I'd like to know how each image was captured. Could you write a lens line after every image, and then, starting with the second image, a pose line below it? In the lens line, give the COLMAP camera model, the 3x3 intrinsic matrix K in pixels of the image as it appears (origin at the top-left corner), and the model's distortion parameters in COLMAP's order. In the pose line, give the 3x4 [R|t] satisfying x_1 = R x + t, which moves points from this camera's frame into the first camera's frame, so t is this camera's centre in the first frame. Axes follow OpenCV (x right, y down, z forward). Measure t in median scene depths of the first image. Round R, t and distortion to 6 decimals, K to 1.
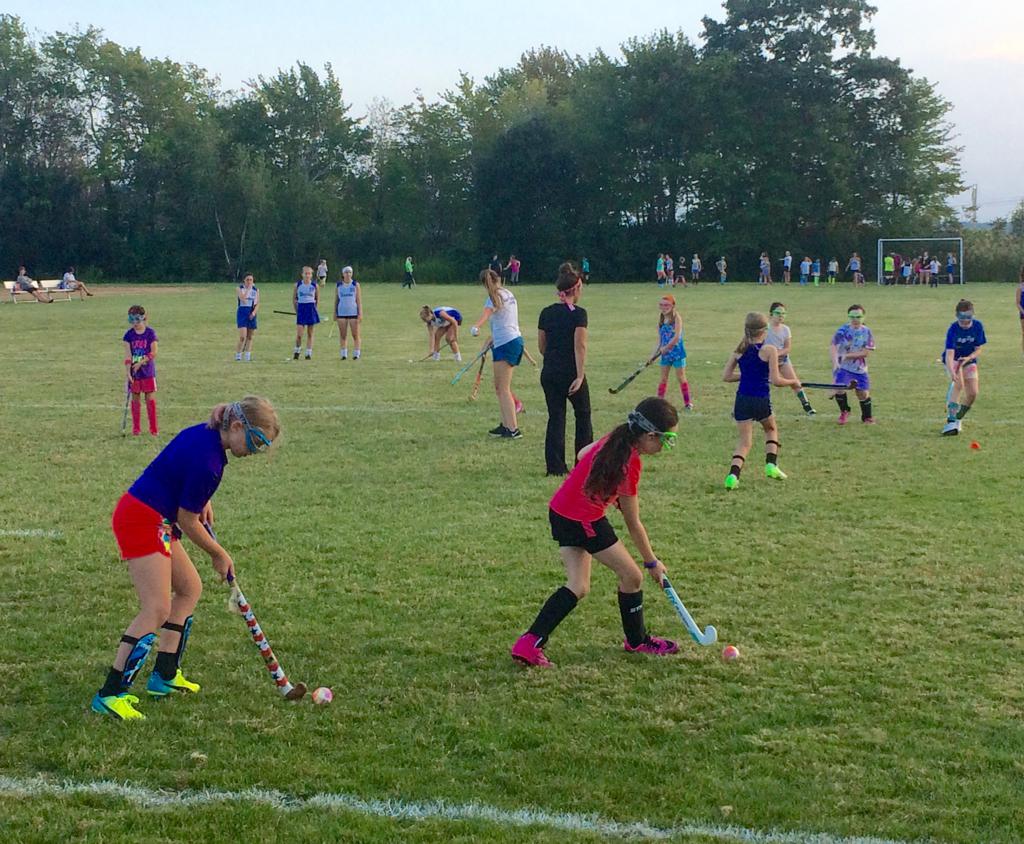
lens RADIAL K [[2107.4, 0, 508.3], [0, 2107.4, 423.7], [0, 0, 1]] dist [0.060141, 0.000000]
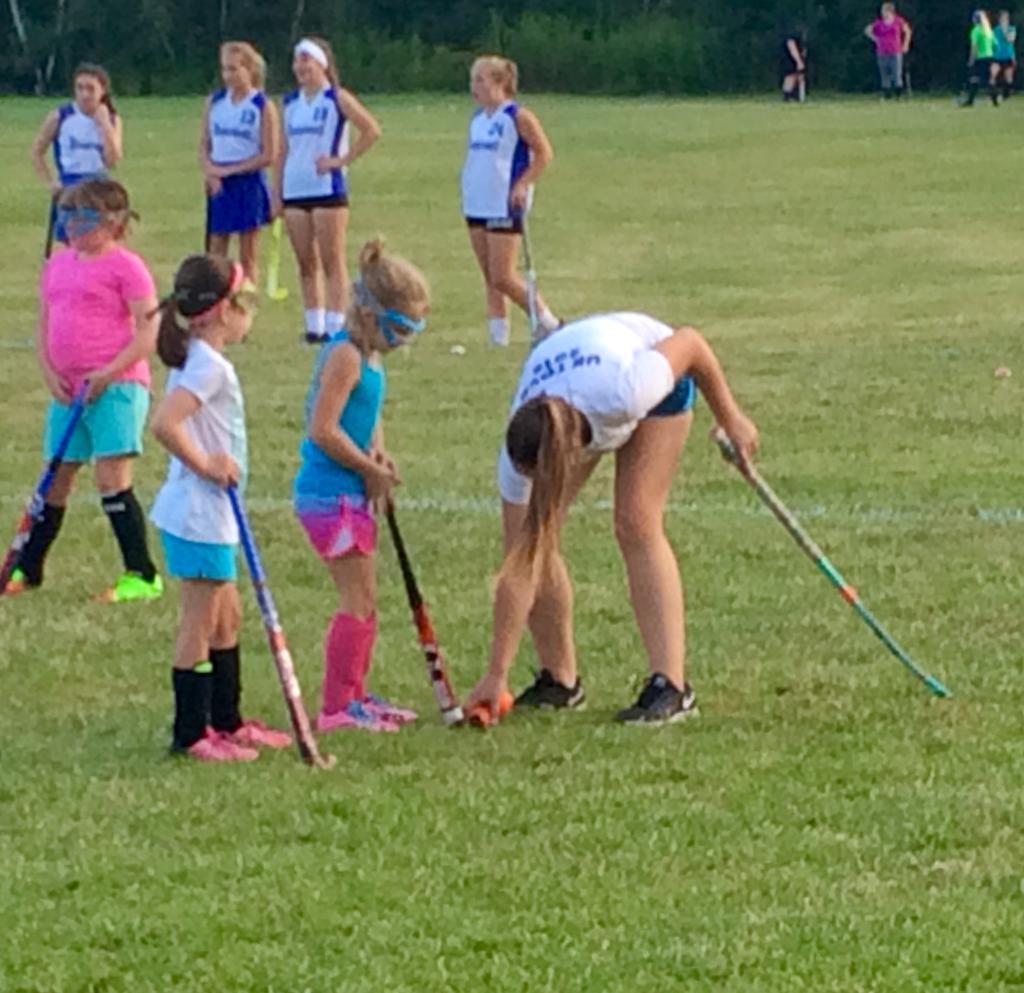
lens RADIAL K [[4831.5, 0, 512.4], [0, 4831.5, 495.6], [0, 0, 1]] dist [0.200700, 0.000000]
pose [[0.999071, -0.002094, -0.043033, -0.031589], [0.002753, 0.999880, 0.015260, -0.020848], [0.042996, -0.015364, 0.998957, 0.321538]]
